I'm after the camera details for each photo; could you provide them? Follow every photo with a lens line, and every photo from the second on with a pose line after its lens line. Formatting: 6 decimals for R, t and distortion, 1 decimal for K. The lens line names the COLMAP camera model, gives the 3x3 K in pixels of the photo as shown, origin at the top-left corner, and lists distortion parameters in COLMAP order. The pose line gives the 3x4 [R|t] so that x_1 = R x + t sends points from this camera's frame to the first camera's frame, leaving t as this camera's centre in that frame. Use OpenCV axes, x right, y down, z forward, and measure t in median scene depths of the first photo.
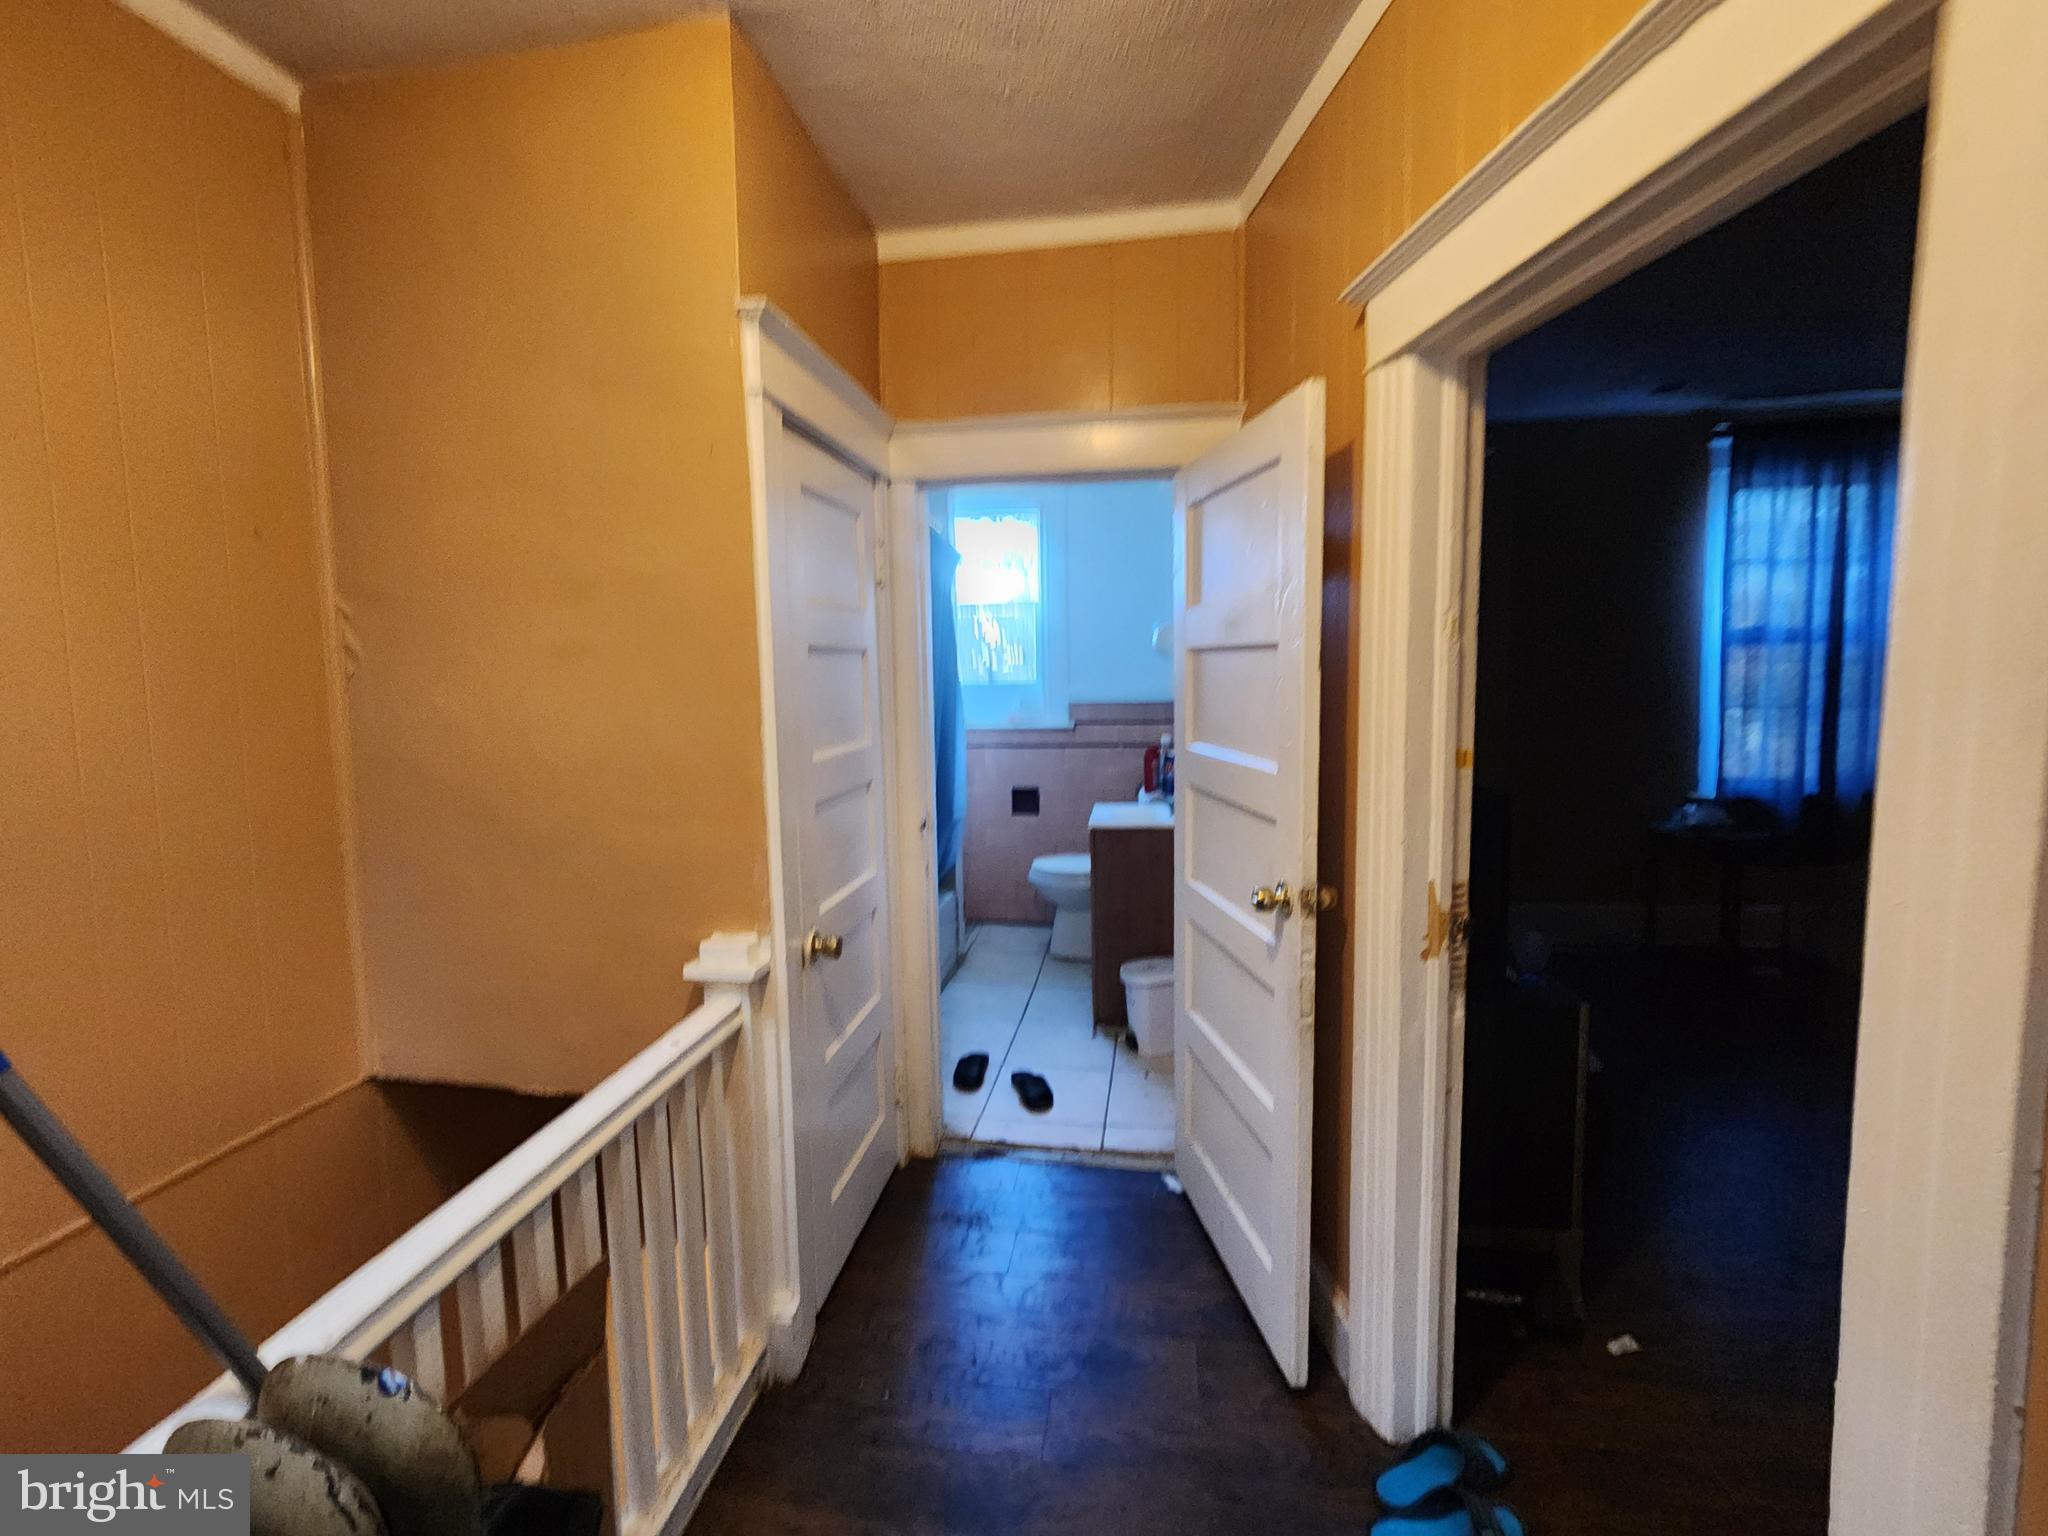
lens RADIAL K [[887.4, 0, 1032.5], [0, 887.4, 765.5], [0, 0, 1]] dist [0.000470, 0.000088]
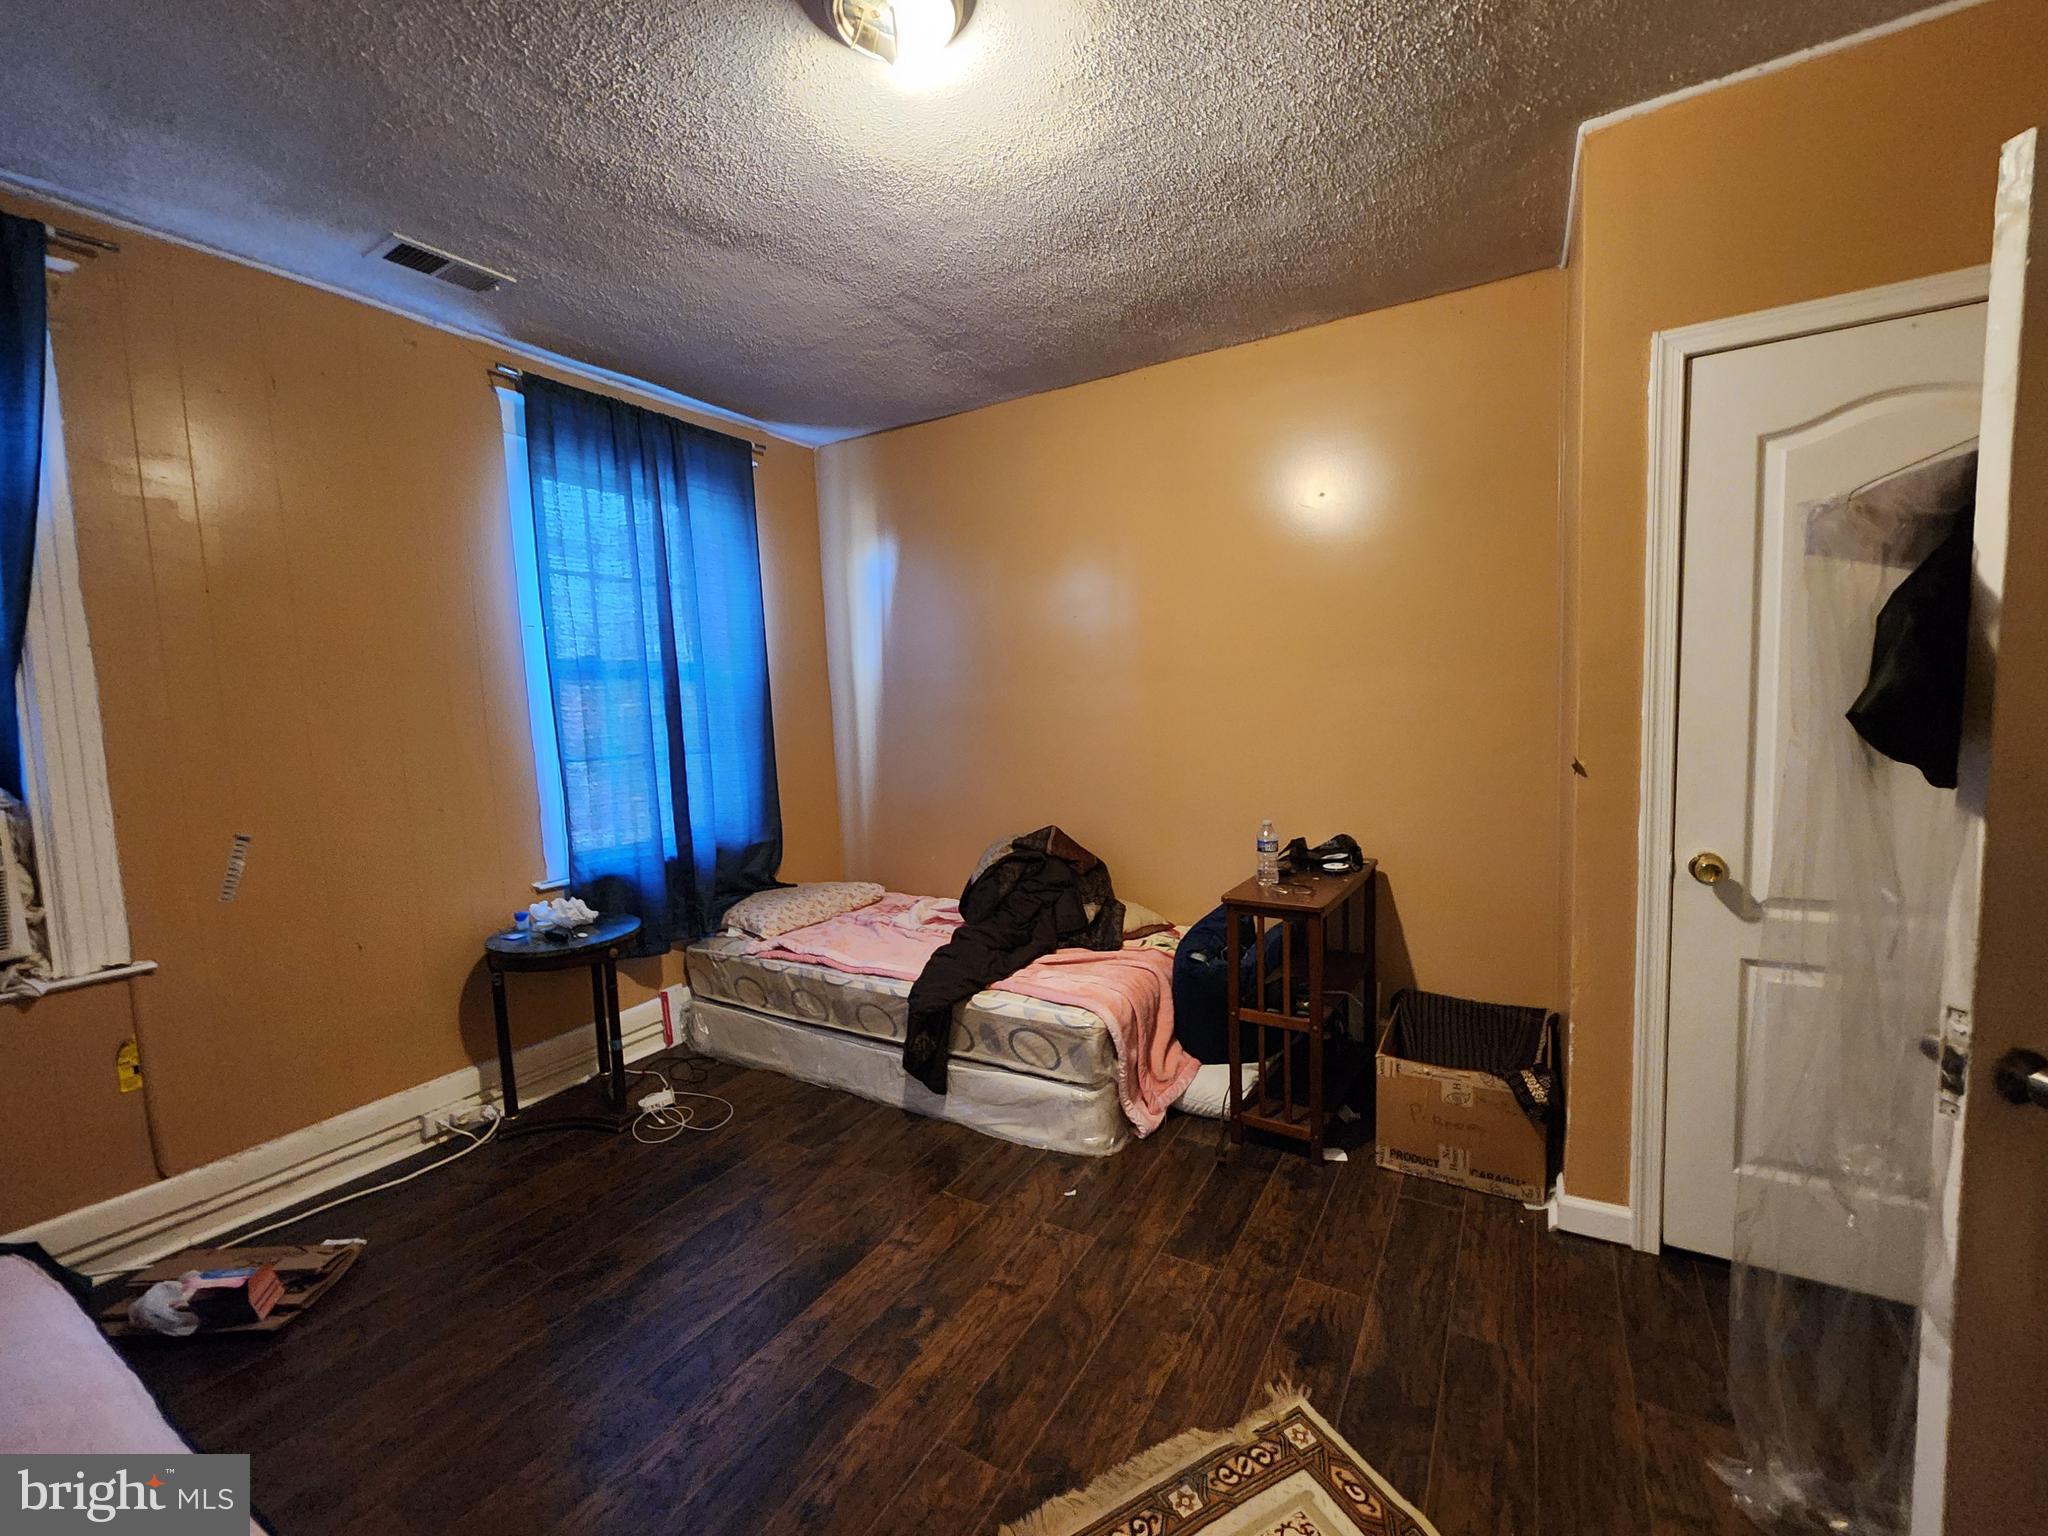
lens RADIAL K [[830.0, 0, 1034.1], [0, 830.0, 777.4], [0, 0, 1]] dist [-0.004248, 0.001555]
pose [[0.393204, -0.076504, 0.916263, 0.296420], [0.116771, 0.992618, 0.032769, -0.028569], [-0.912006, 0.094108, 0.399235, 0.364289]]
